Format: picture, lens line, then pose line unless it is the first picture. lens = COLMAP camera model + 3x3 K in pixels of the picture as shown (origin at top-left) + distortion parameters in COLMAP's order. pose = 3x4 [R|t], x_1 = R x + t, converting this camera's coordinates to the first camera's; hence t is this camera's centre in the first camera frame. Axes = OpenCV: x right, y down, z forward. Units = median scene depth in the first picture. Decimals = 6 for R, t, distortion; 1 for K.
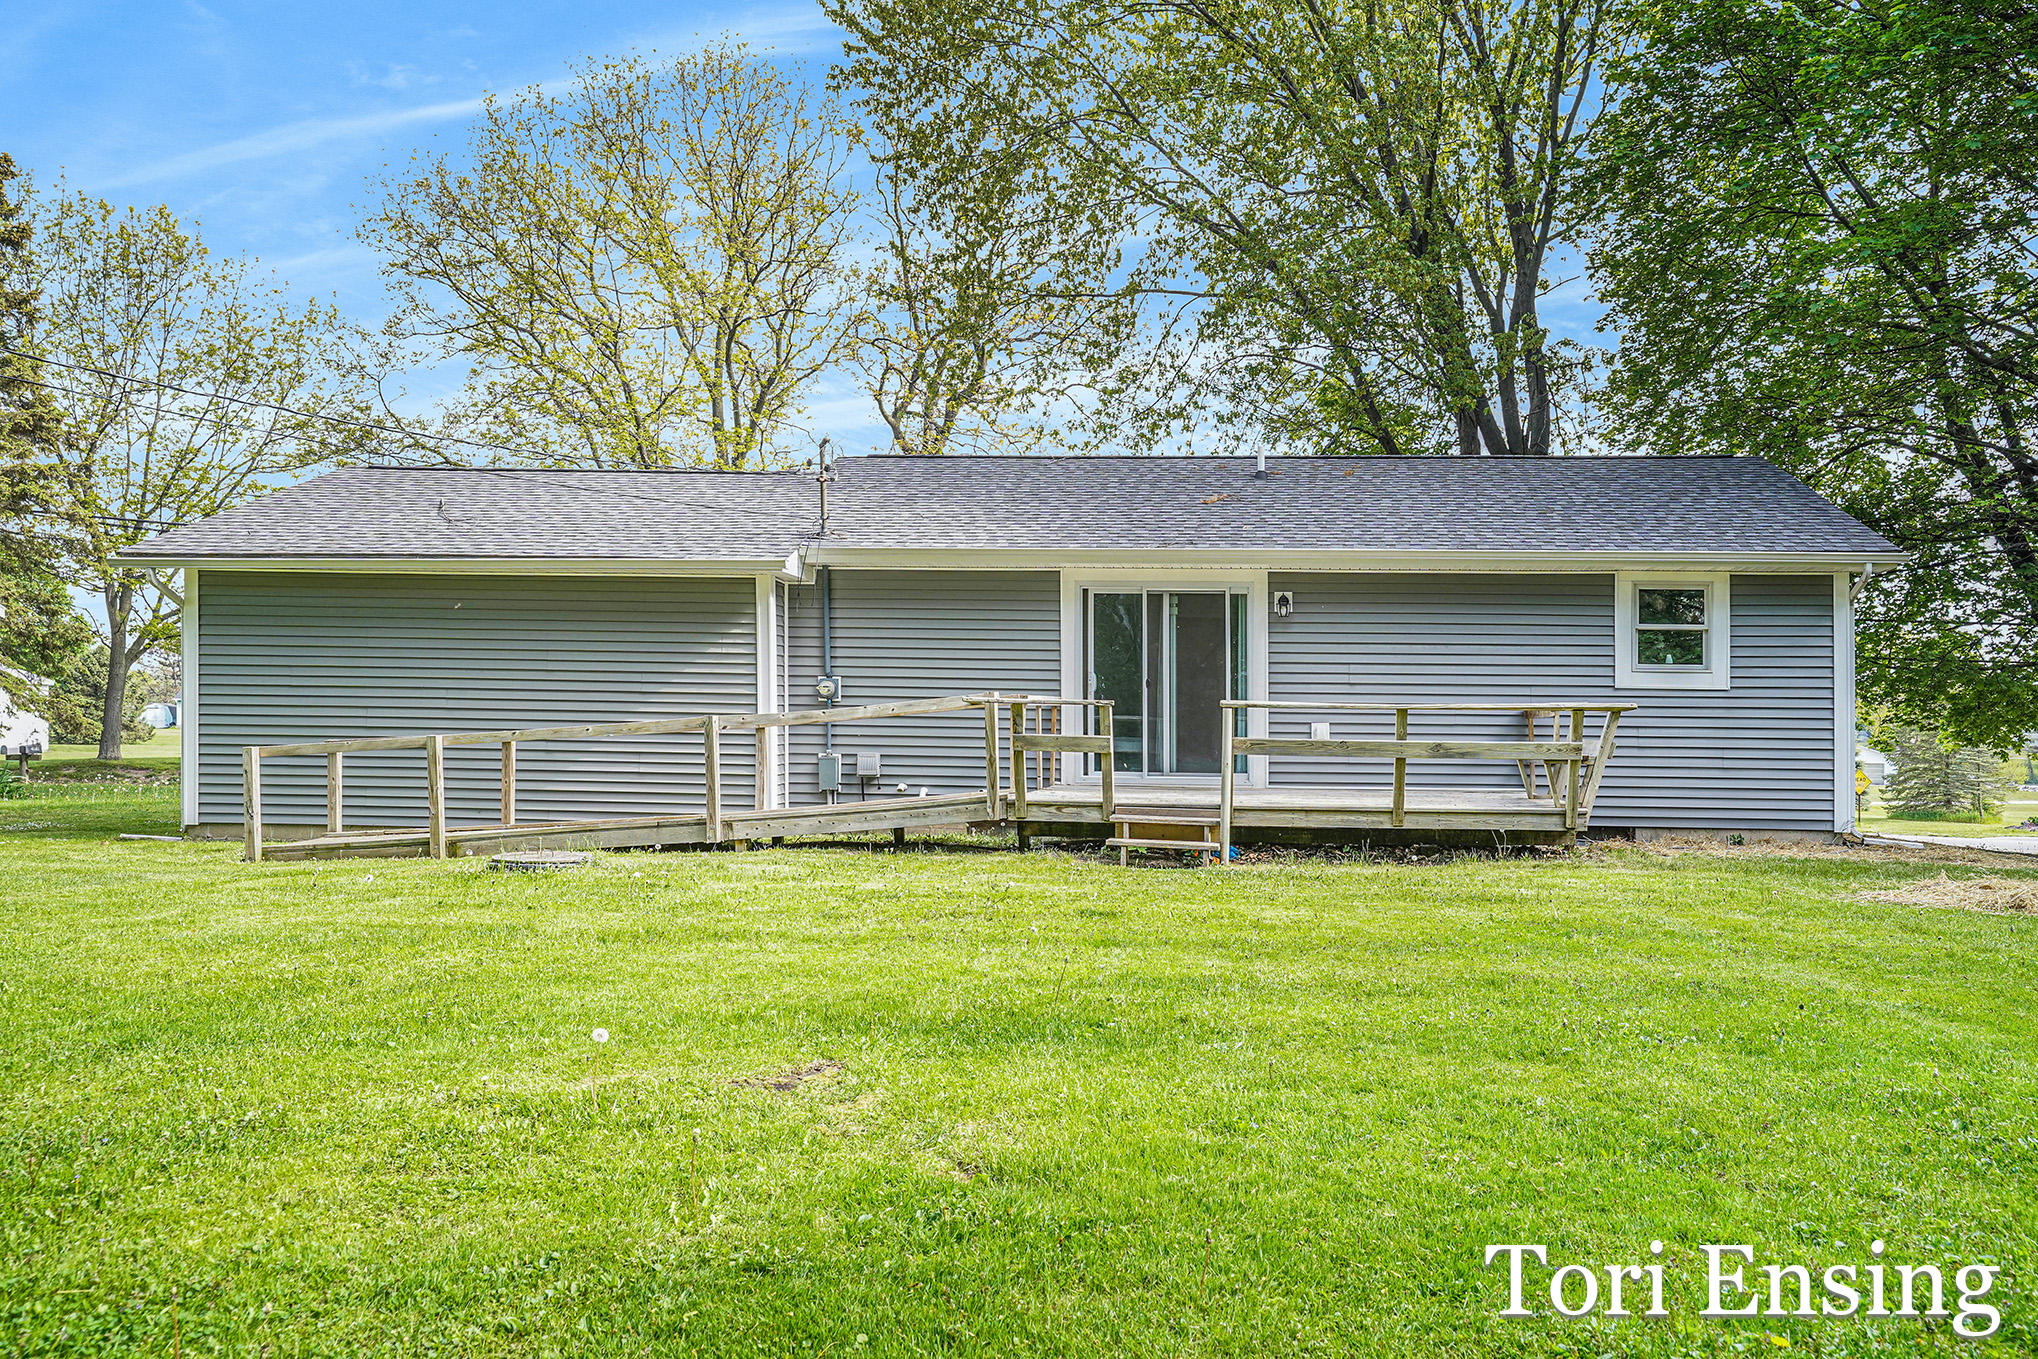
lens RADIAL K [[1621.9, 0, 1018.9], [0, 1621.9, 676.9], [0, 0, 1]] dist [0.053704, 0.001303]
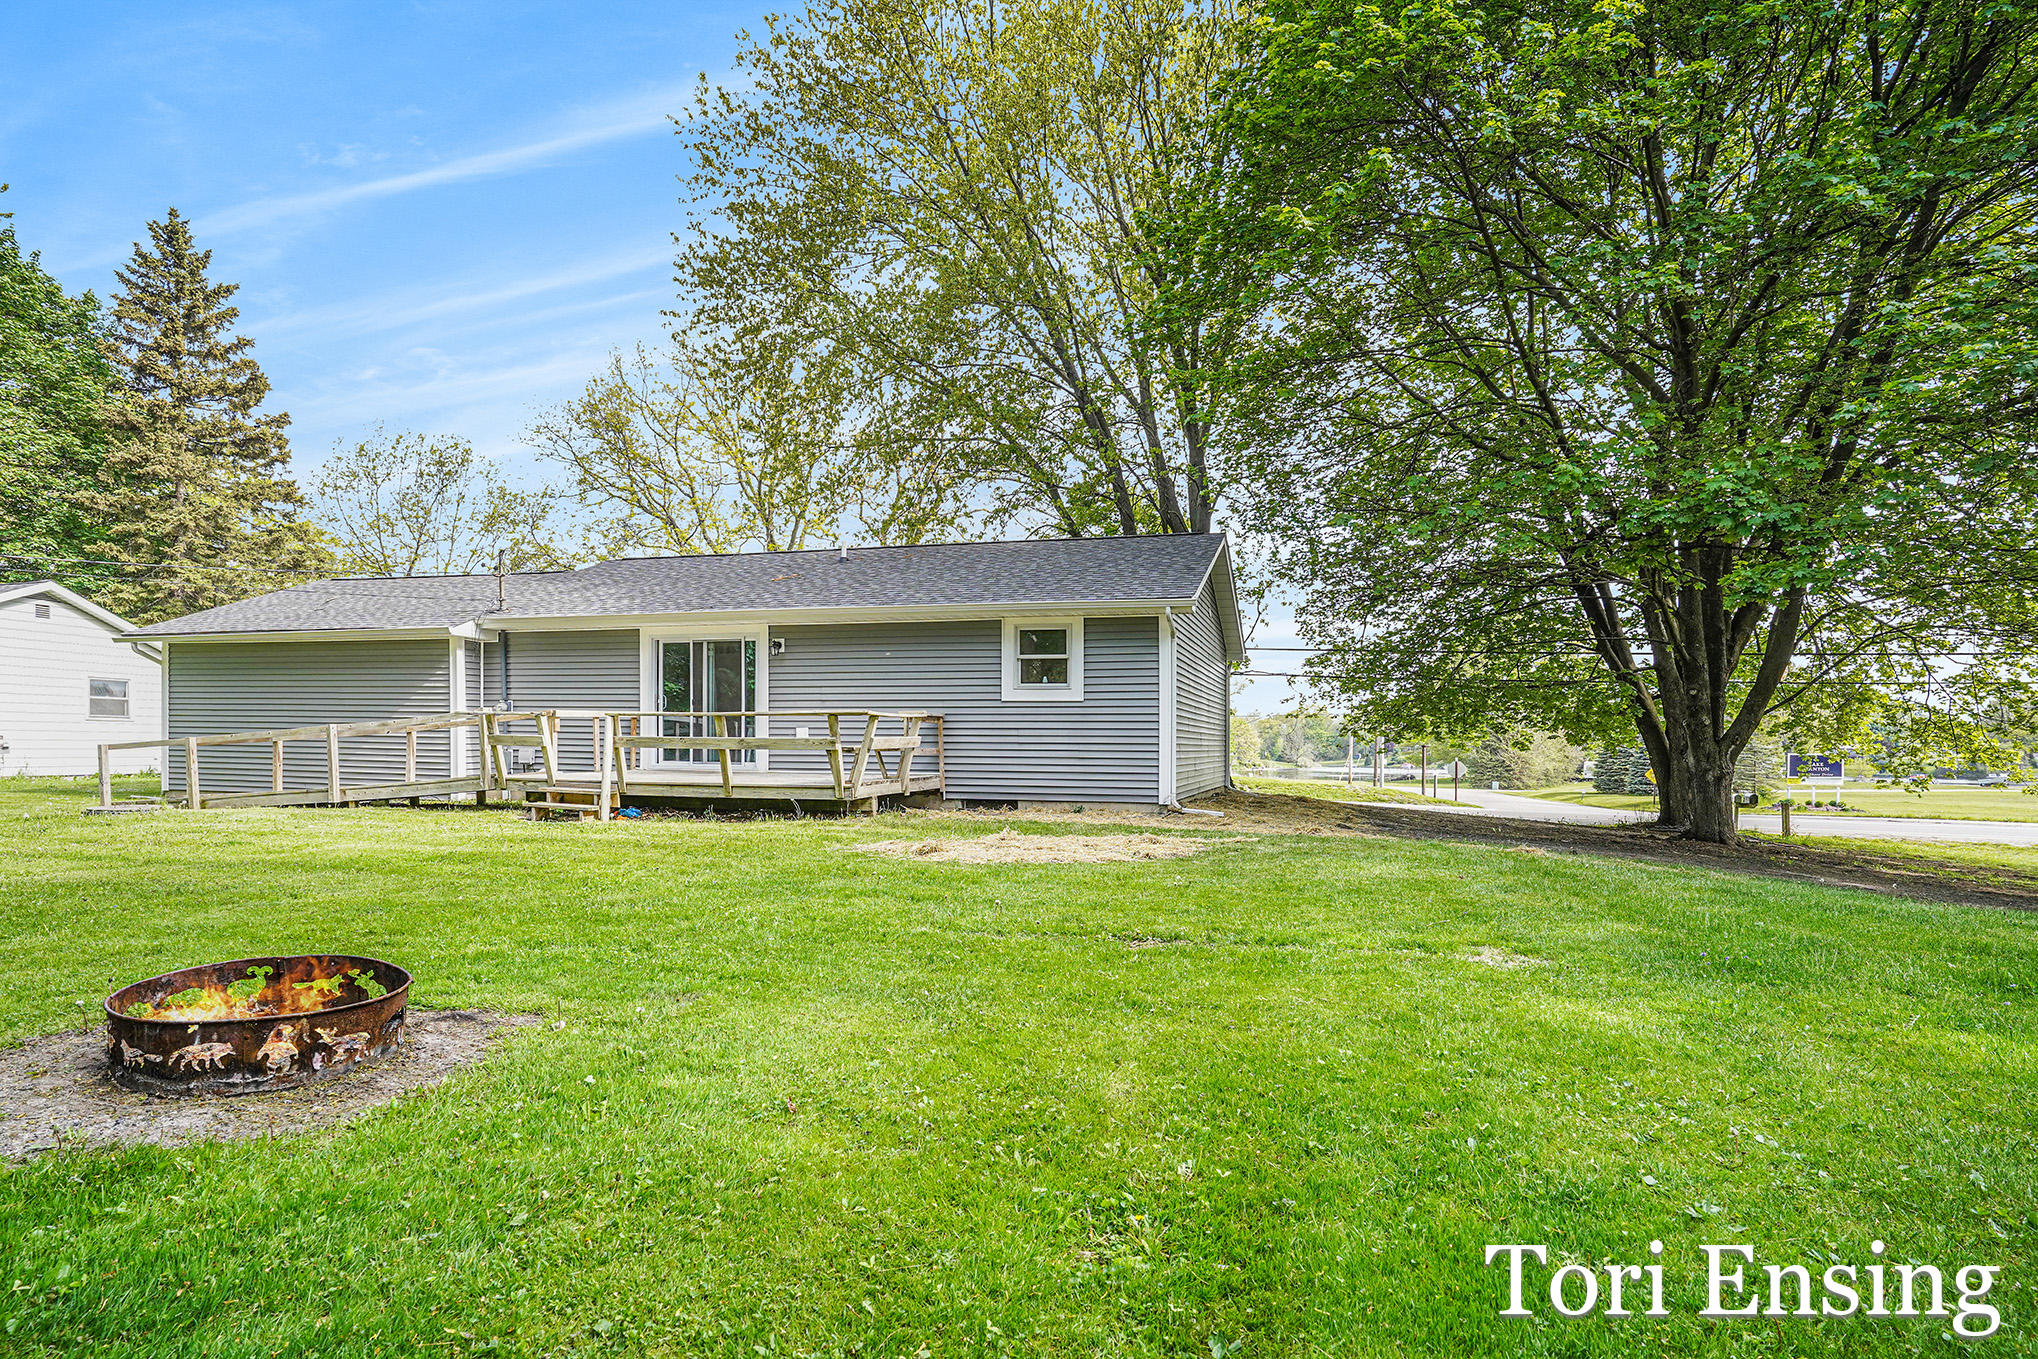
lens RADIAL K [[1128.6, 0, 1018.9], [0, 1128.6, 676.4], [0, 0, 1]] dist [-0.005400, -0.000511]
pose [[0.970260, -0.019505, -0.241279, 0.622108], [0.012642, 0.999471, -0.029960, 0.015238], [0.241735, 0.026019, 0.969993, 0.061234]]
